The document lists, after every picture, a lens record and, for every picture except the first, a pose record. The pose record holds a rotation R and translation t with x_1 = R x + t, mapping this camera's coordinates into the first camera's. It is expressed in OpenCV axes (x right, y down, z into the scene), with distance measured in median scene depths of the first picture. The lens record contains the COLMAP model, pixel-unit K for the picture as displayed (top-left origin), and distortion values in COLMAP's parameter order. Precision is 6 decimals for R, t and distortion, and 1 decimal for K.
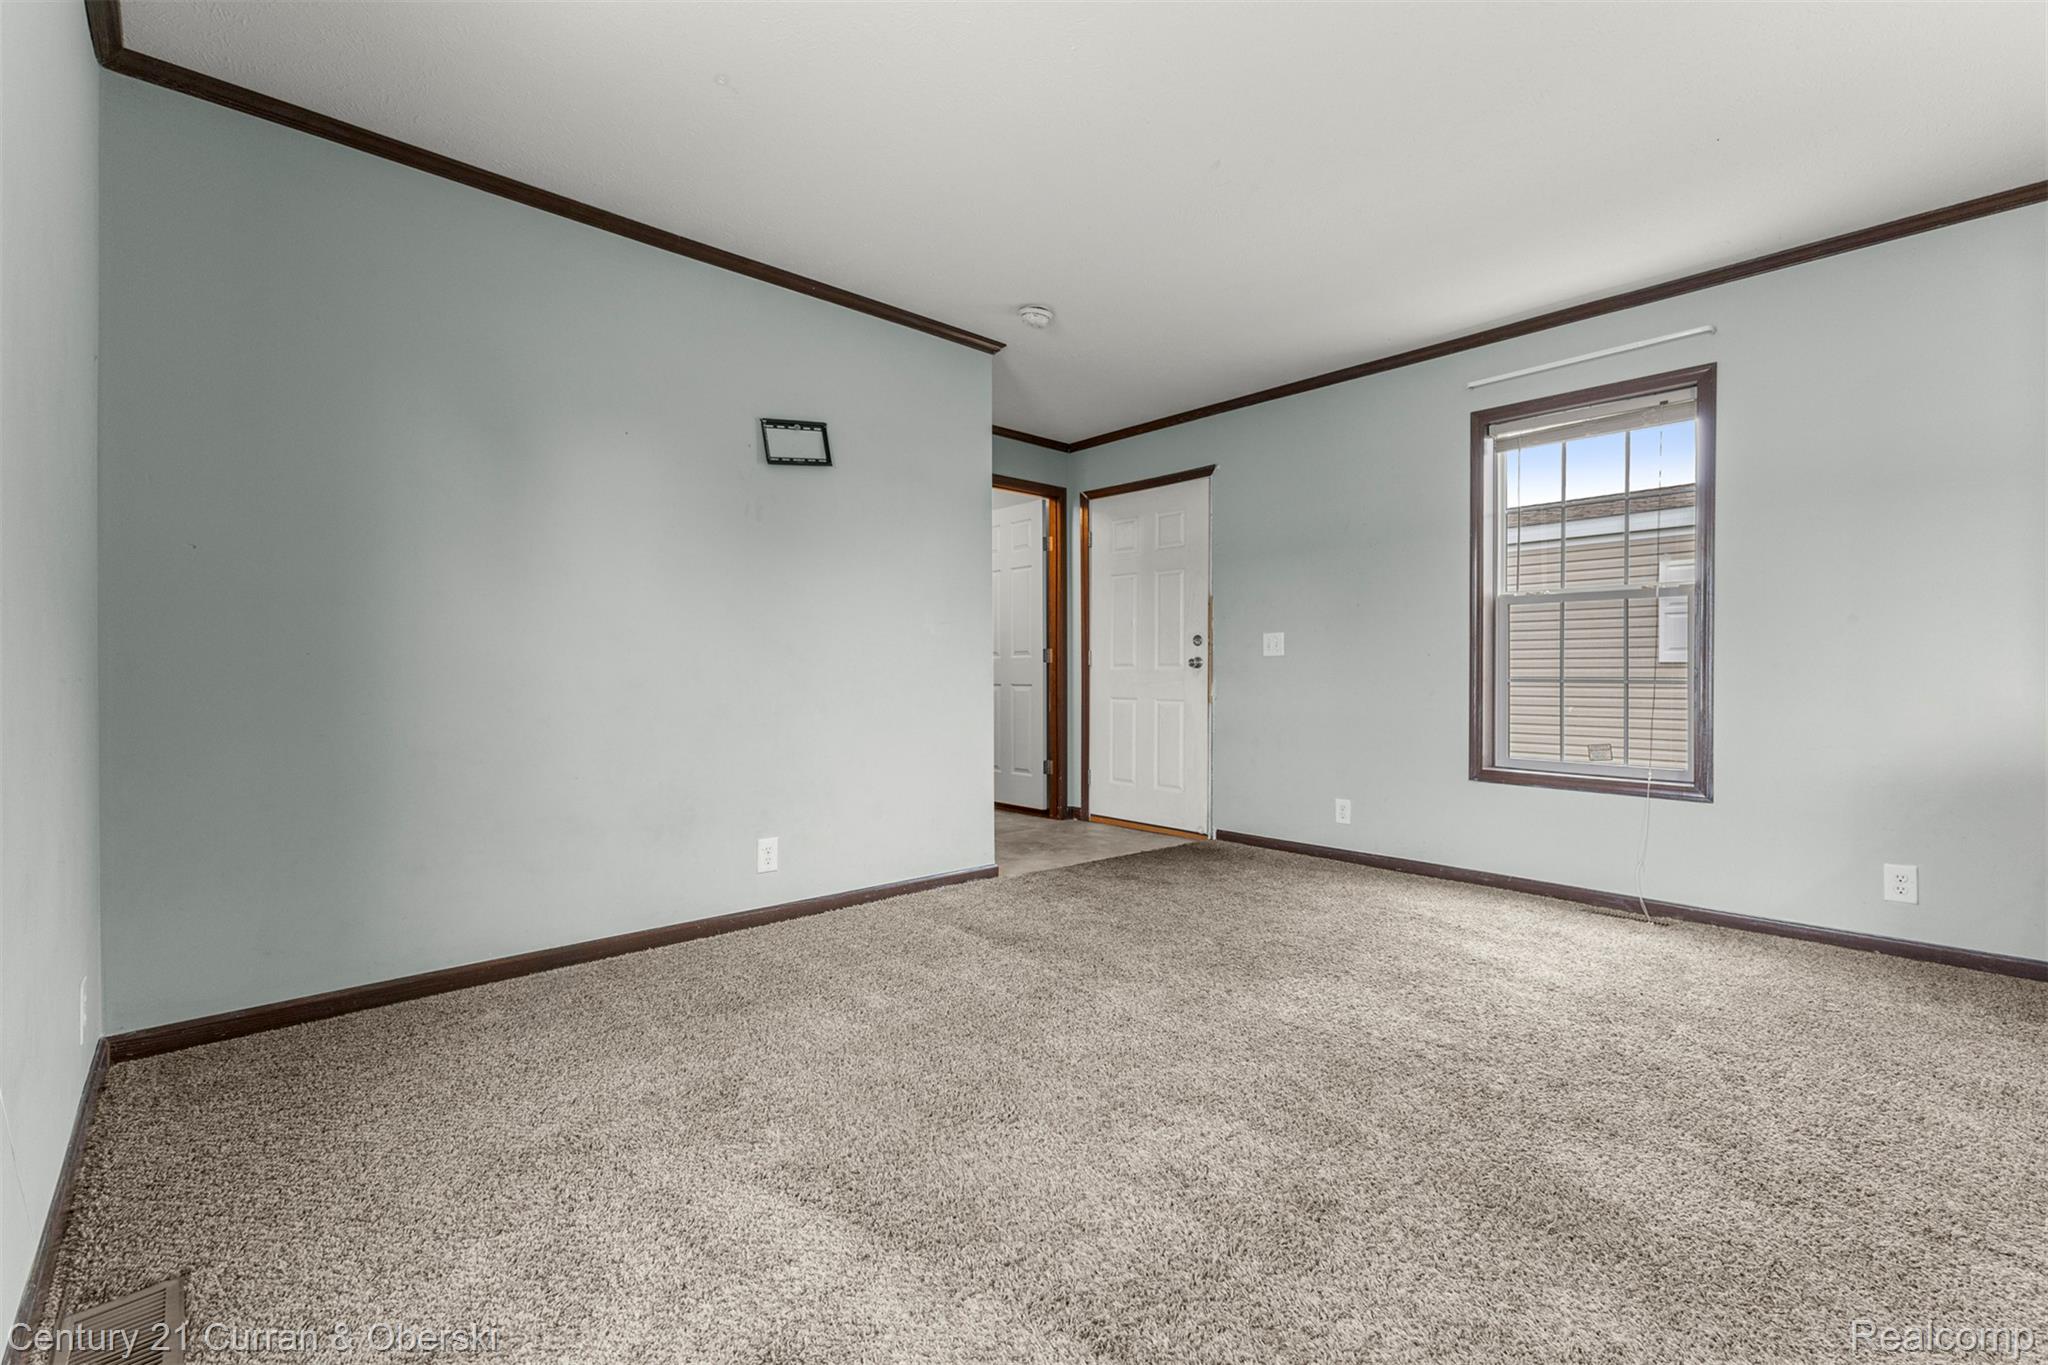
lens RADIAL K [[878.4, 0, 1021.5], [0, 878.4, 677.6], [0, 0, 1]] dist [0.007654, -0.000021]
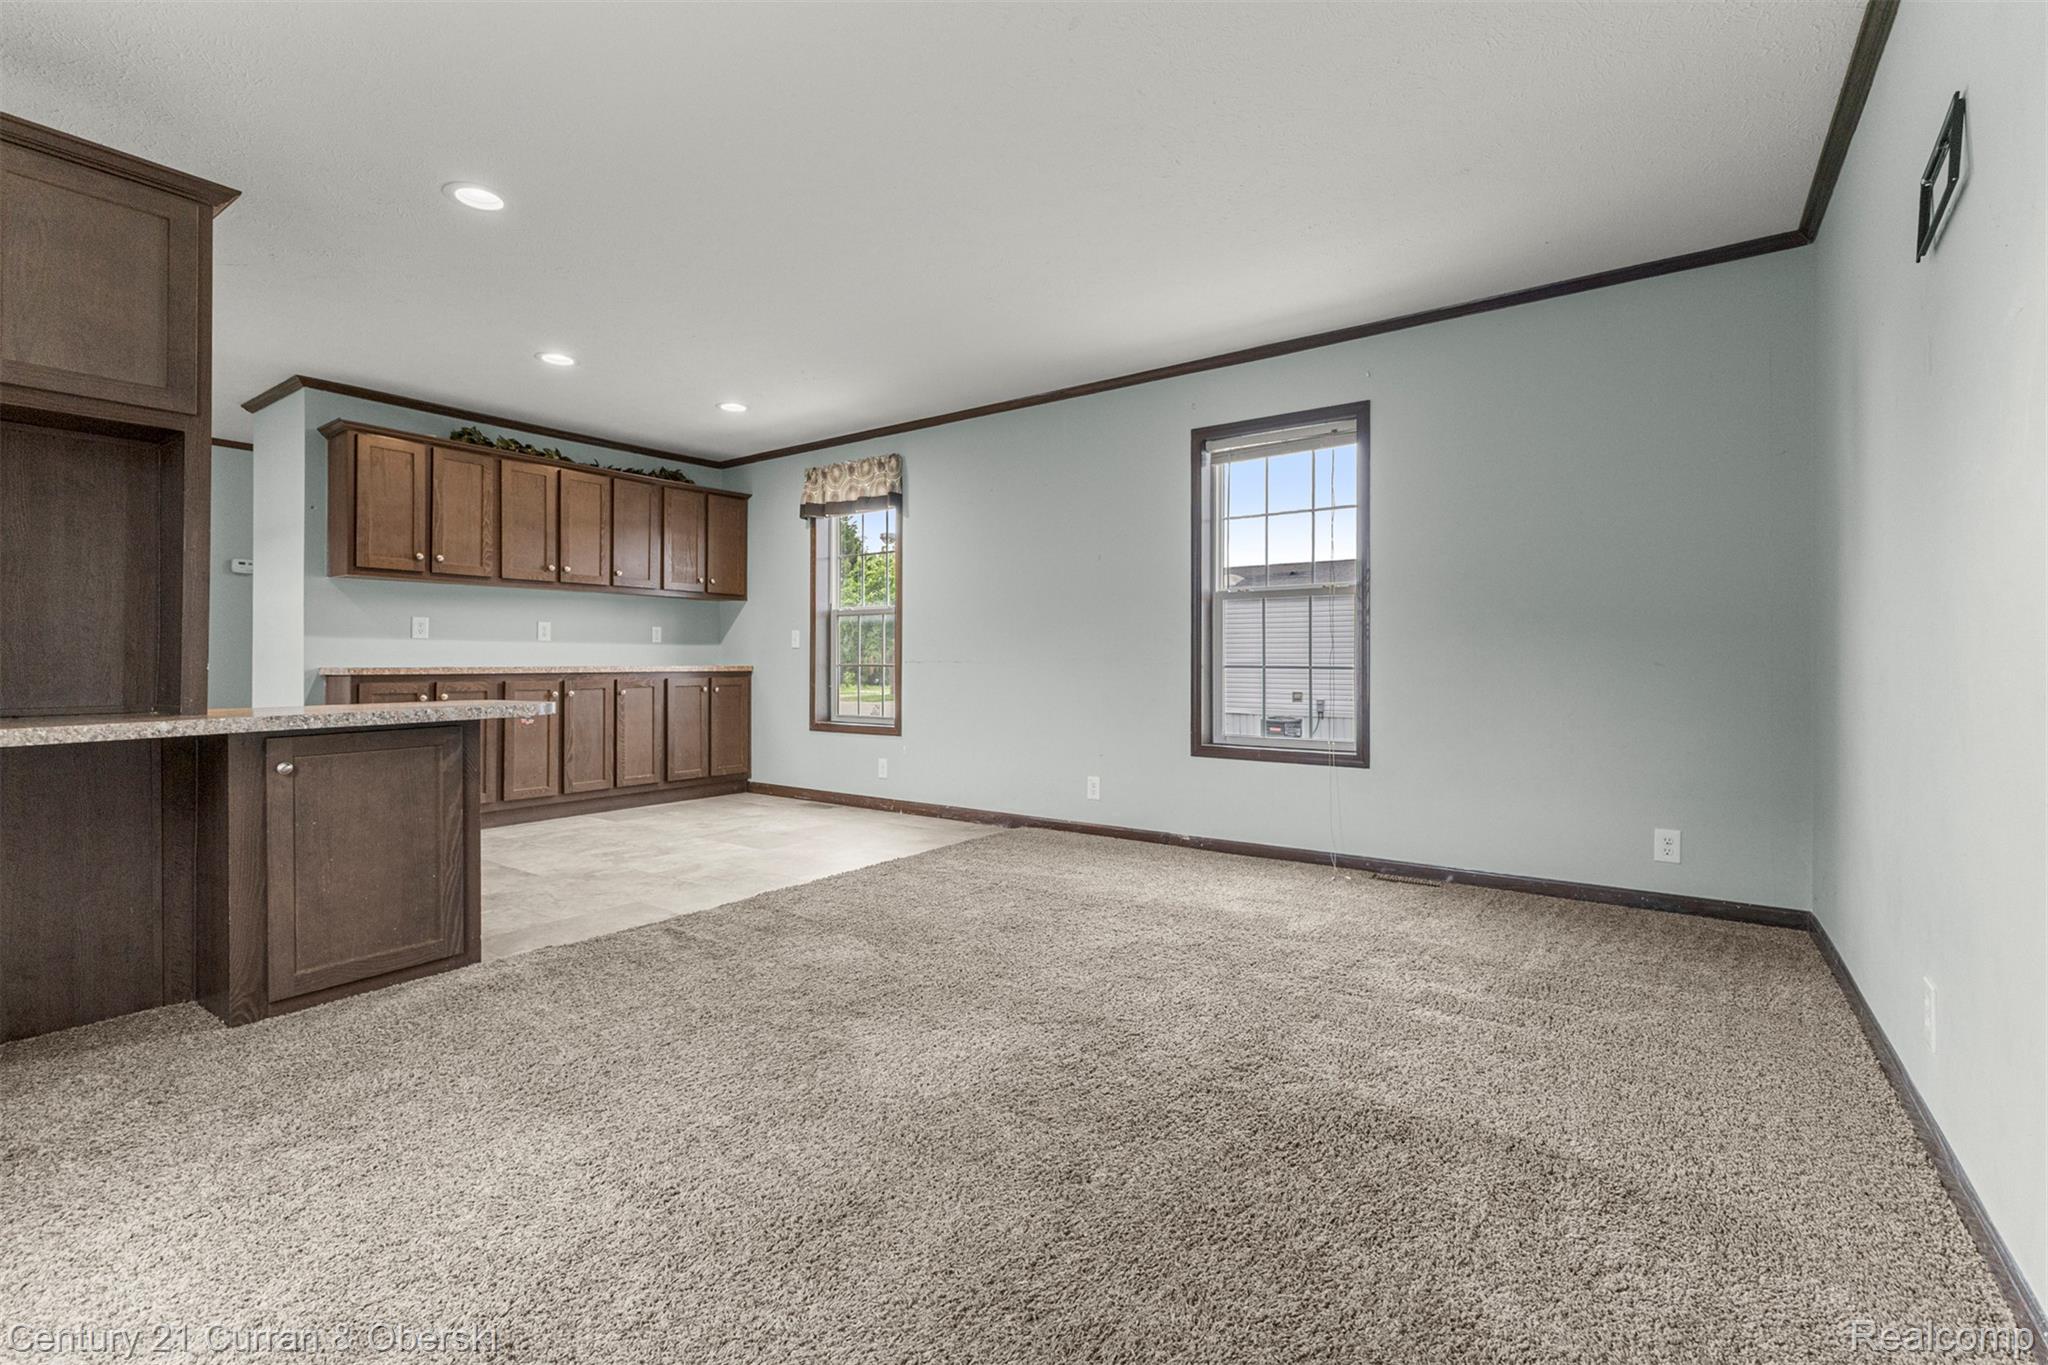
lens RADIAL K [[886.3, 0, 1026.4], [0, 886.3, 657.0], [0, 0, 1]] dist [0.008075, -0.000003]
pose [[-0.979489, -0.000915, -0.201493, 0.323080], [-0.001630, 0.999993, 0.003385, -0.007244], [0.201489, 0.003644, -0.979484, 1.343448]]
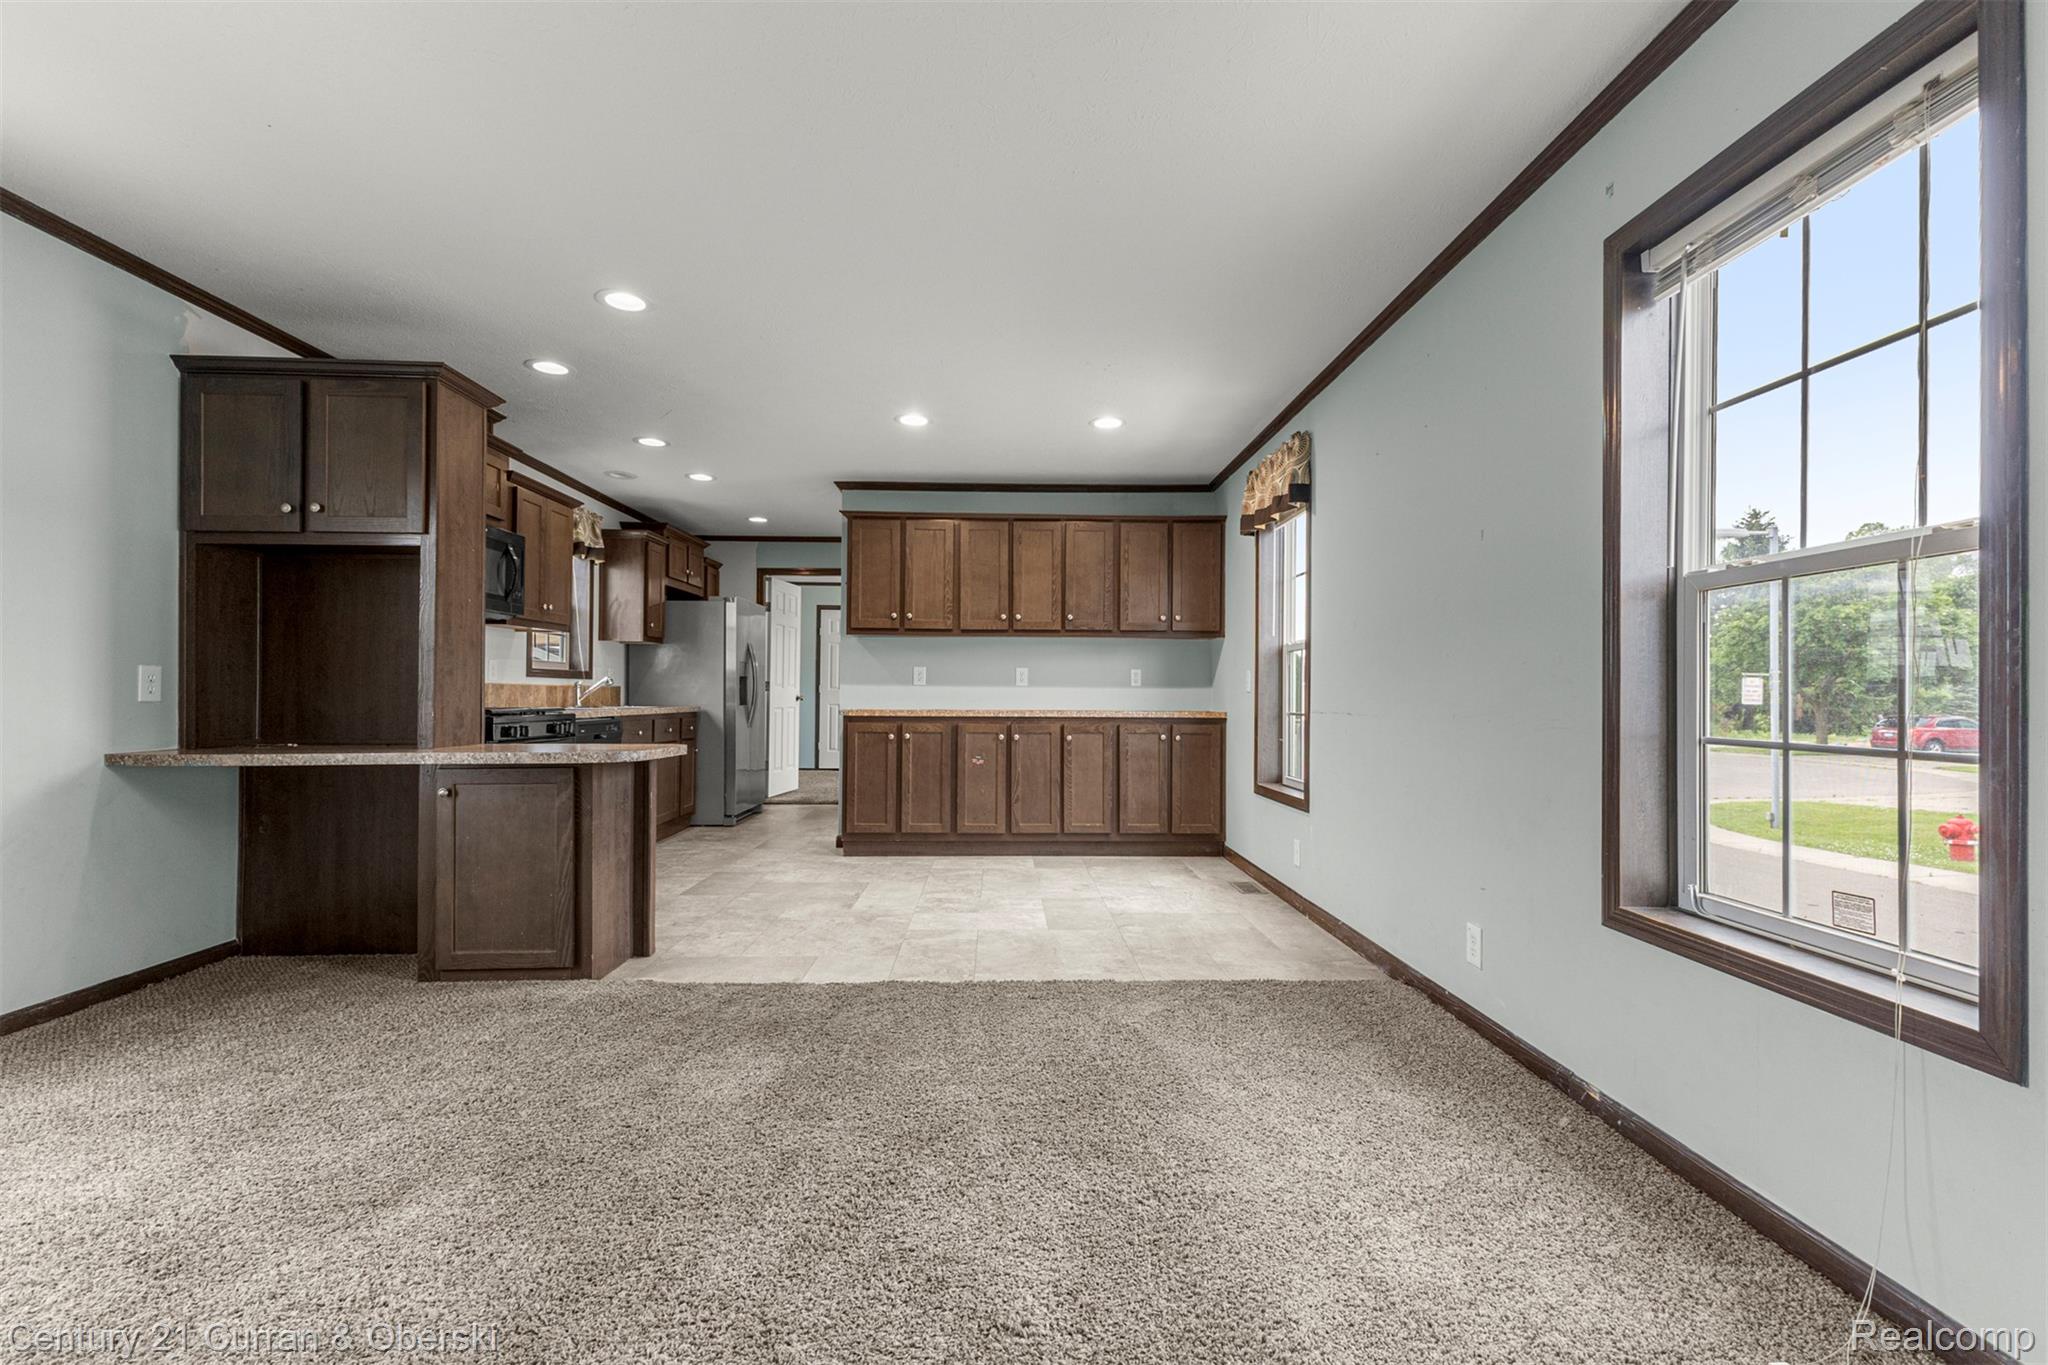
lens RADIAL K [[880.9, 0, 1024.7], [0, 880.9, 687.4], [0, 0, 1]] dist [0.001000, 0.000092]
pose [[-0.755931, 0.001696, 0.654649, -0.274582], [-0.000322, 0.999996, -0.002962, -0.021957], [-0.654651, -0.002449, -0.755927, 0.847318]]
